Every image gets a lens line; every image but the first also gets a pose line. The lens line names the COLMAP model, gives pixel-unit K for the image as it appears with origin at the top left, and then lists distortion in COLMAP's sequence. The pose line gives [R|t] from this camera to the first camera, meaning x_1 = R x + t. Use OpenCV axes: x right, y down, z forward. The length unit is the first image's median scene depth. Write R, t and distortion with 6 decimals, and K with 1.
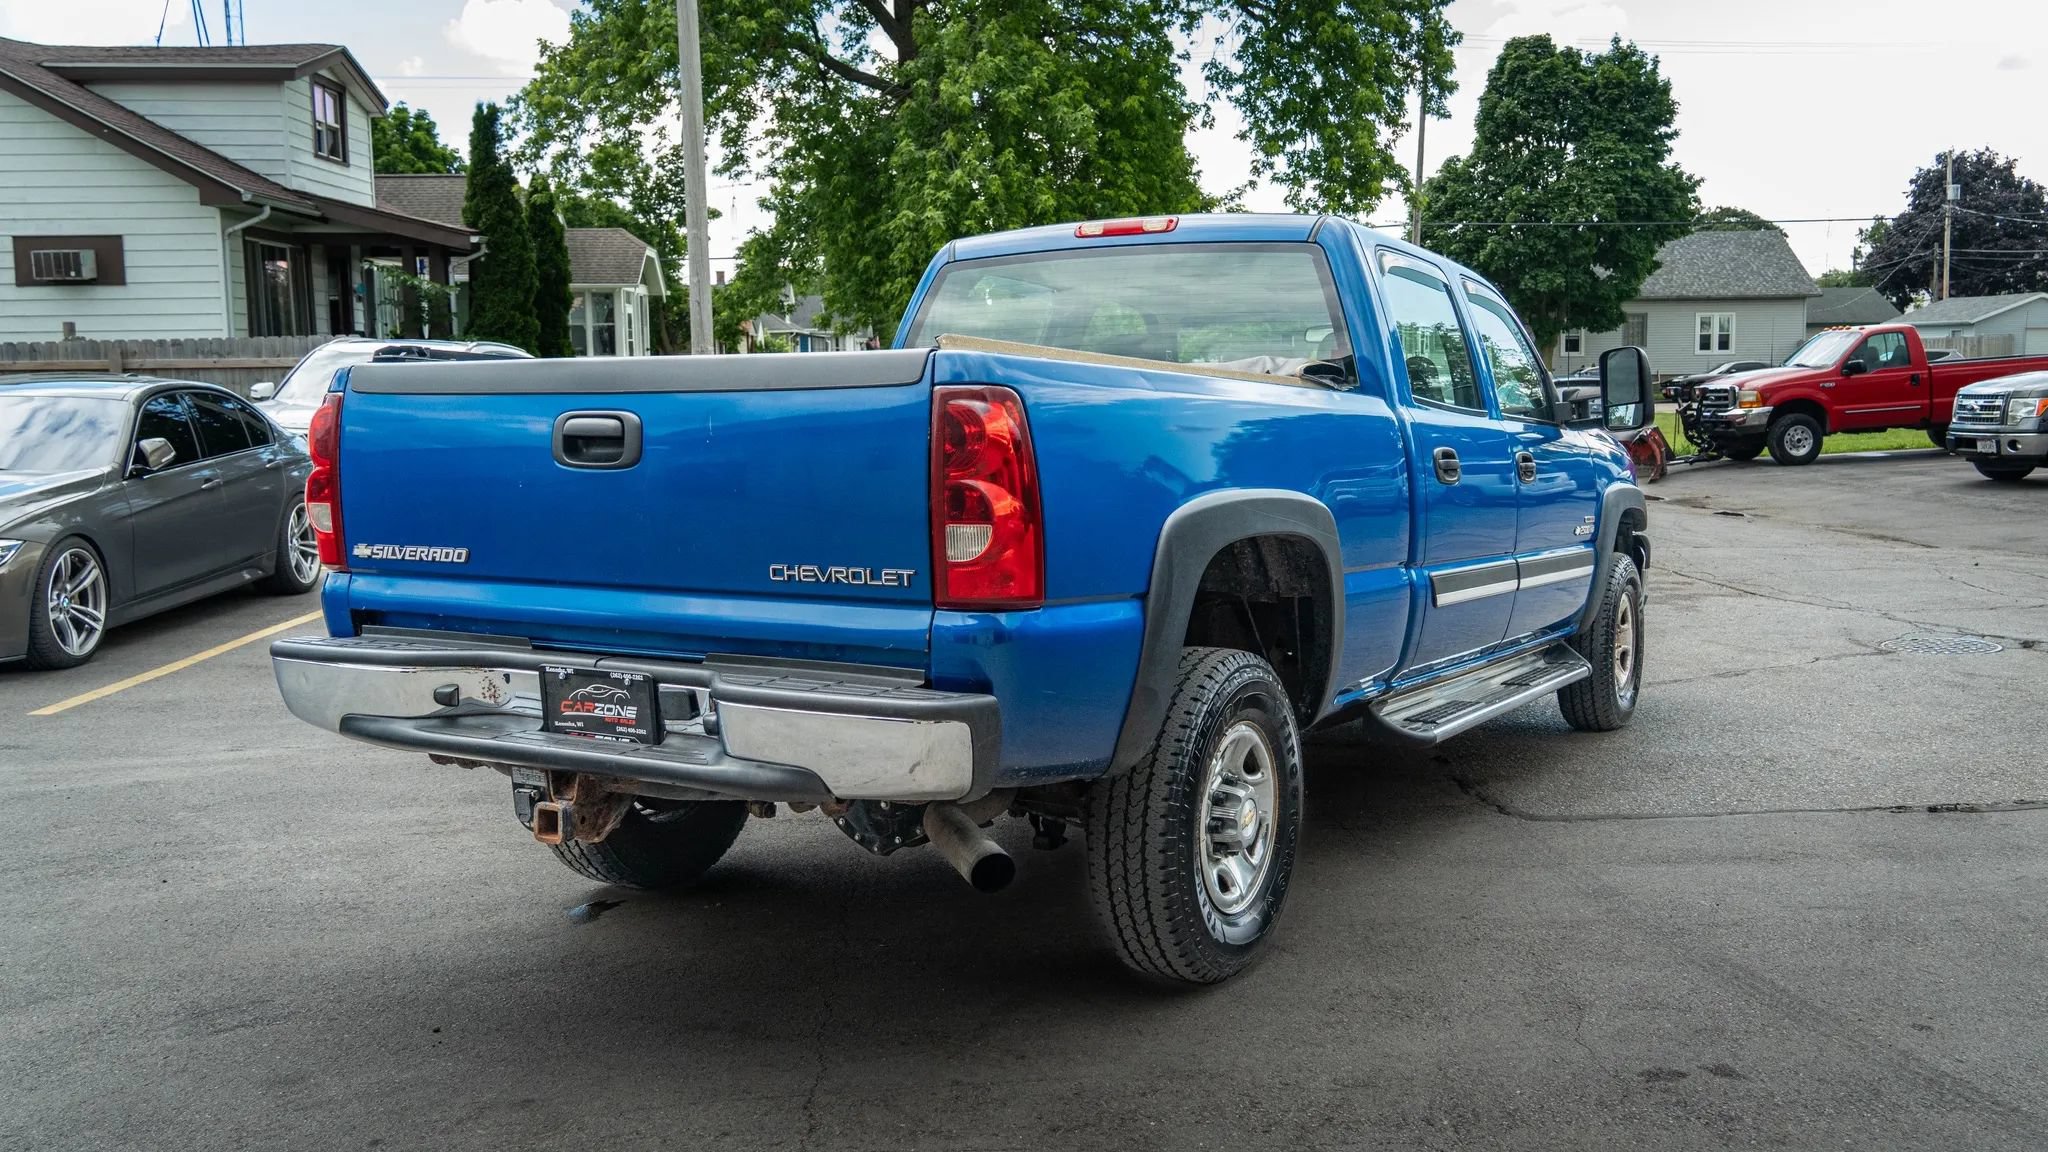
lens RADIAL K [[1717.5, 0, 1000.0], [0, 1717.5, 582.3], [0, 0, 1]] dist [-0.003826, -0.000208]
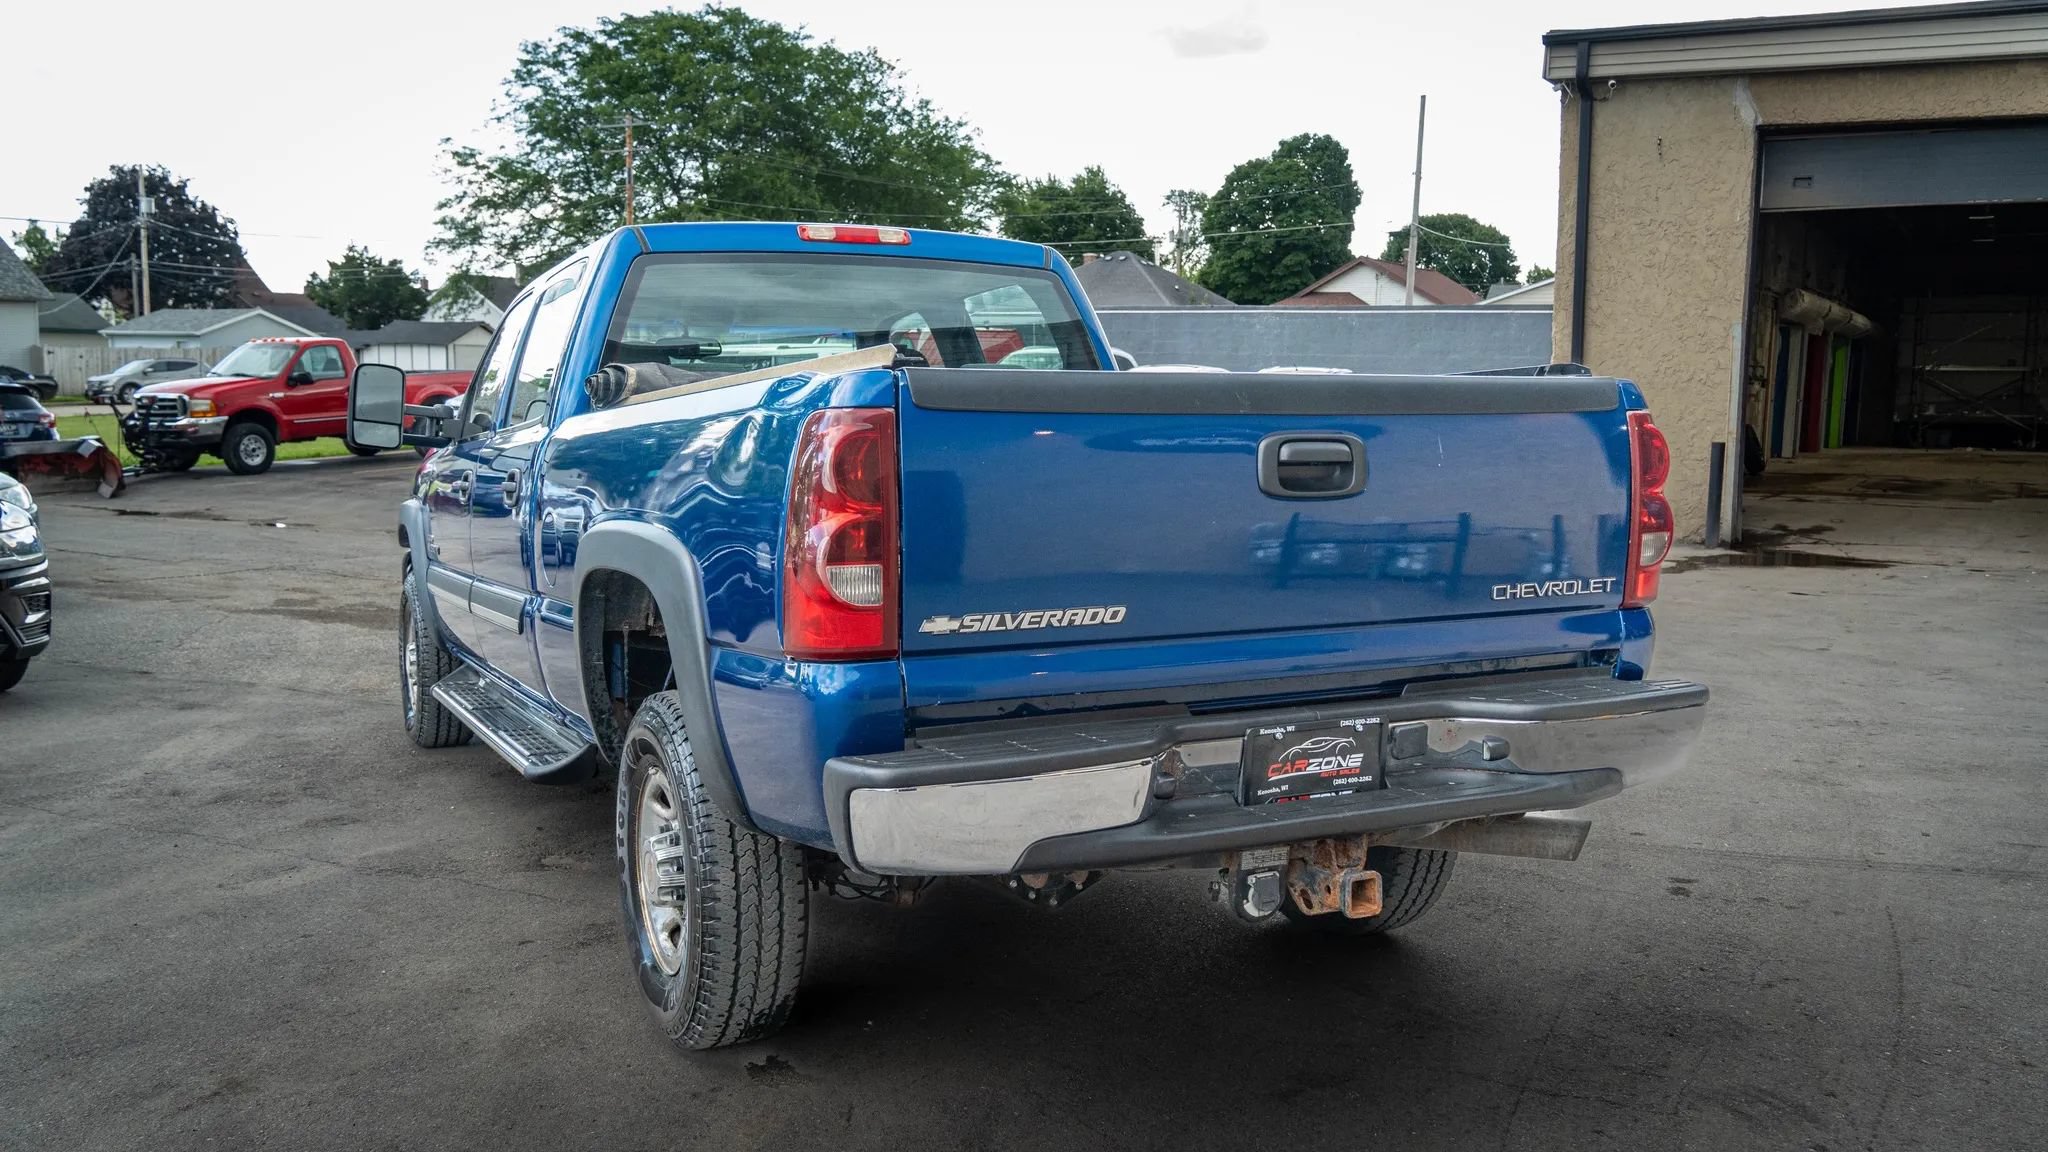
lens RADIAL K [[1717.5, 0, 1000.0], [0, 1717.5, 582.3], [0, 0, 1]] dist [-0.003826, -0.000208]
pose [[0.558358, -0.076247, 0.826089, -0.123248], [0.079954, 0.996078, 0.037895, -0.008017], [-0.825738, 0.044890, 0.562264, 0.072449]]
